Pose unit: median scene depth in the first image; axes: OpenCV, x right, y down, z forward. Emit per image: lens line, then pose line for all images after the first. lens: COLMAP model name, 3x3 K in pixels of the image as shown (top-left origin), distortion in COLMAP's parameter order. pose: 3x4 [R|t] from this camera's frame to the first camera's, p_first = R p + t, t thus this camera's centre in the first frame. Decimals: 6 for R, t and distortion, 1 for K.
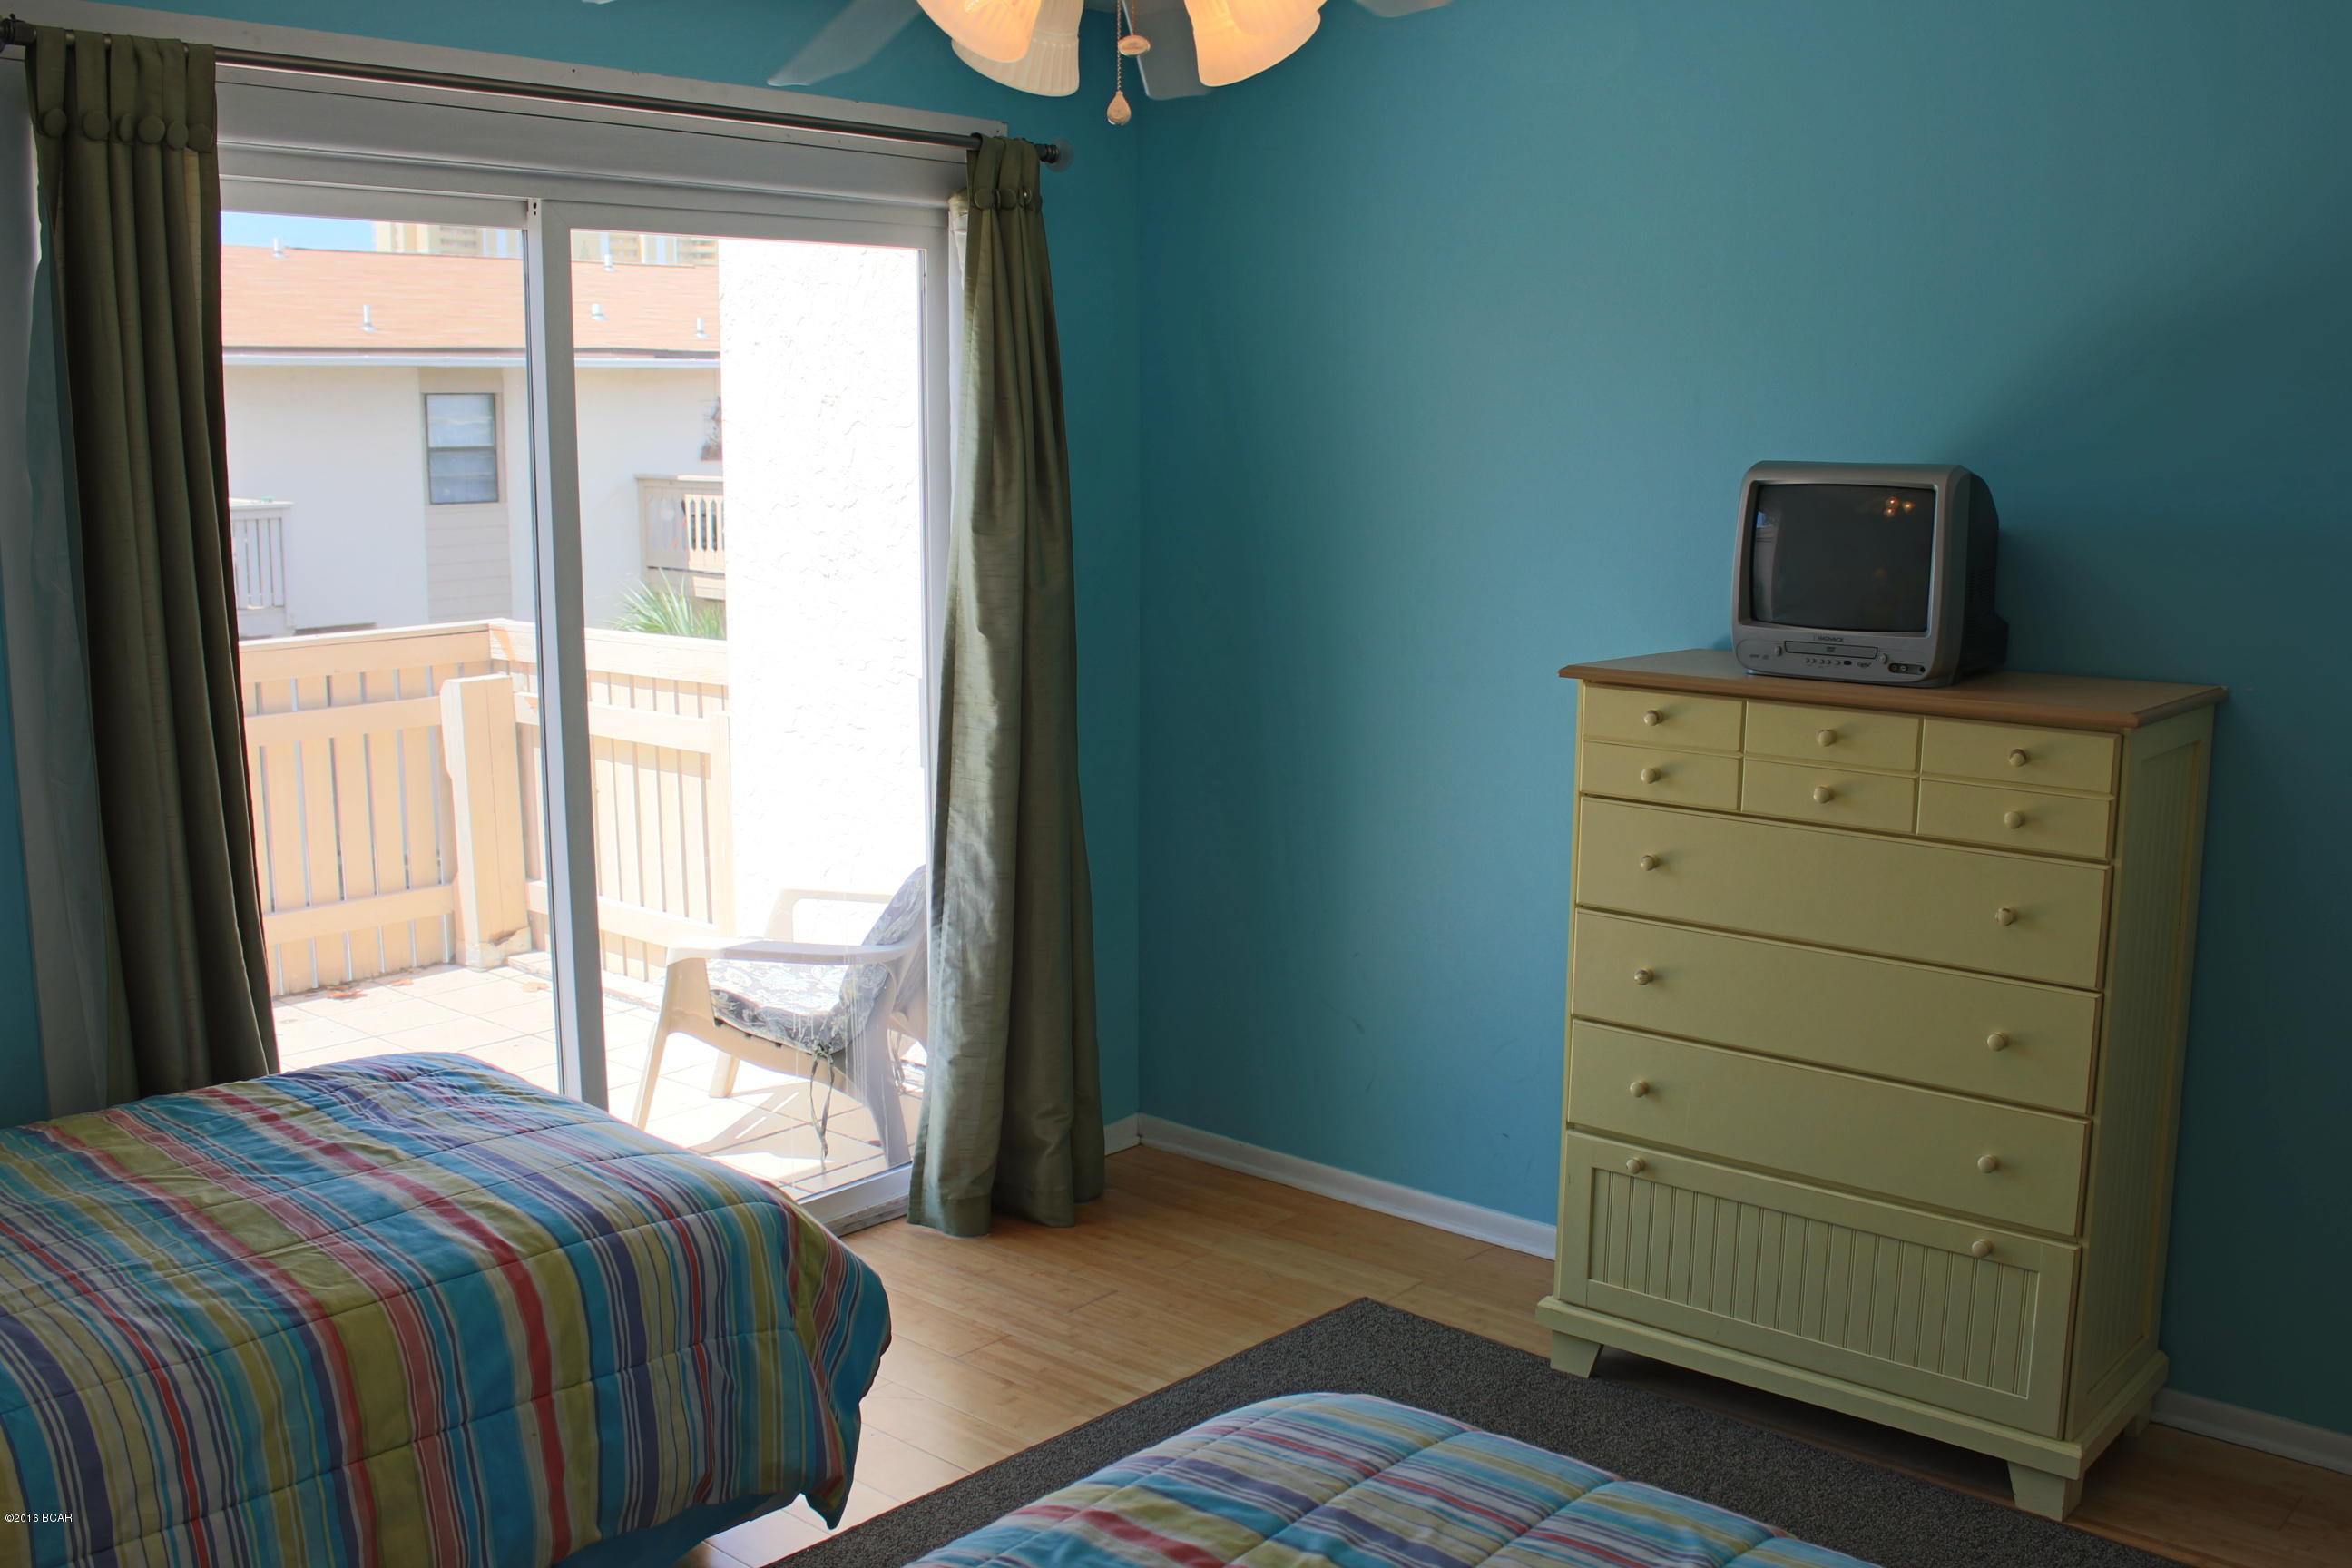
lens RADIAL K [[2166.8, 0, 1168.5], [0, 2166.8, 773.5], [0, 0, 1]] dist [-0.155238, 0.125684]
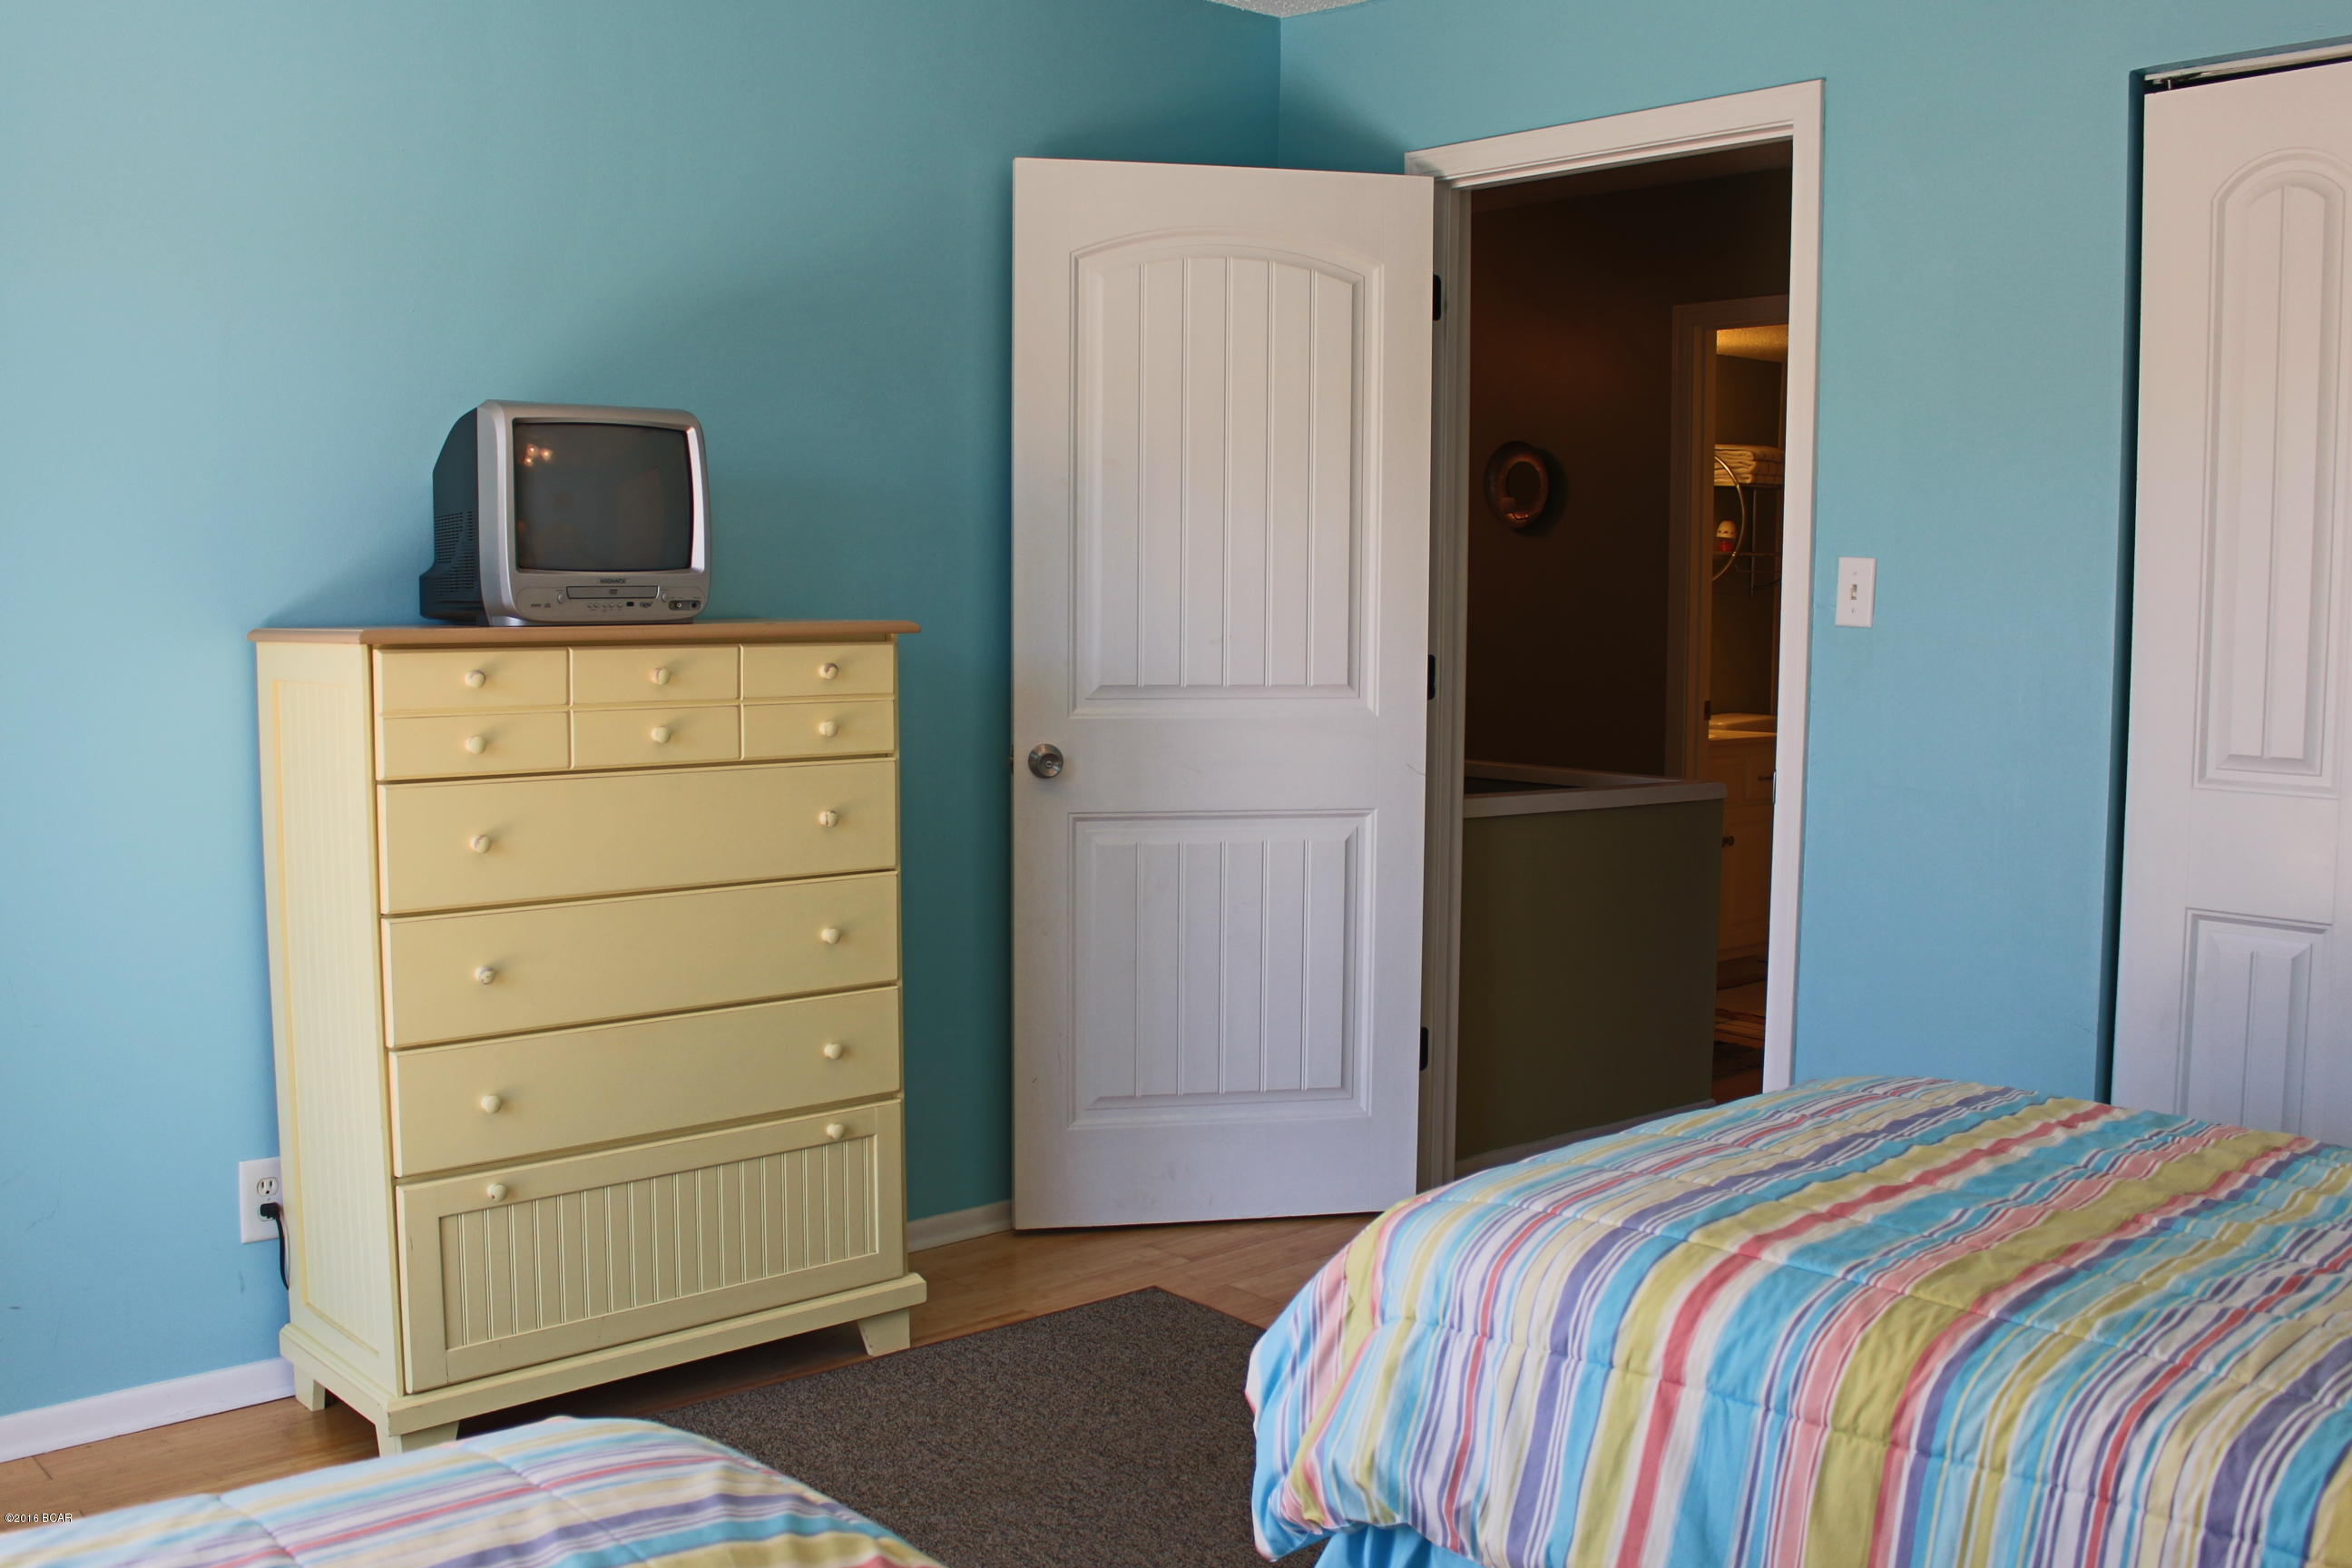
lens RADIAL K [[2166.8, 0, 1168.5], [0, 2166.8, 773.5], [0, 0, 1]] dist [-0.155238, 0.125684]
pose [[0.121873, -0.085943, 0.988818, -0.643813], [0.151849, 0.986131, 0.066993, -0.003269], [-0.980861, 0.141987, 0.133233, 0.639664]]
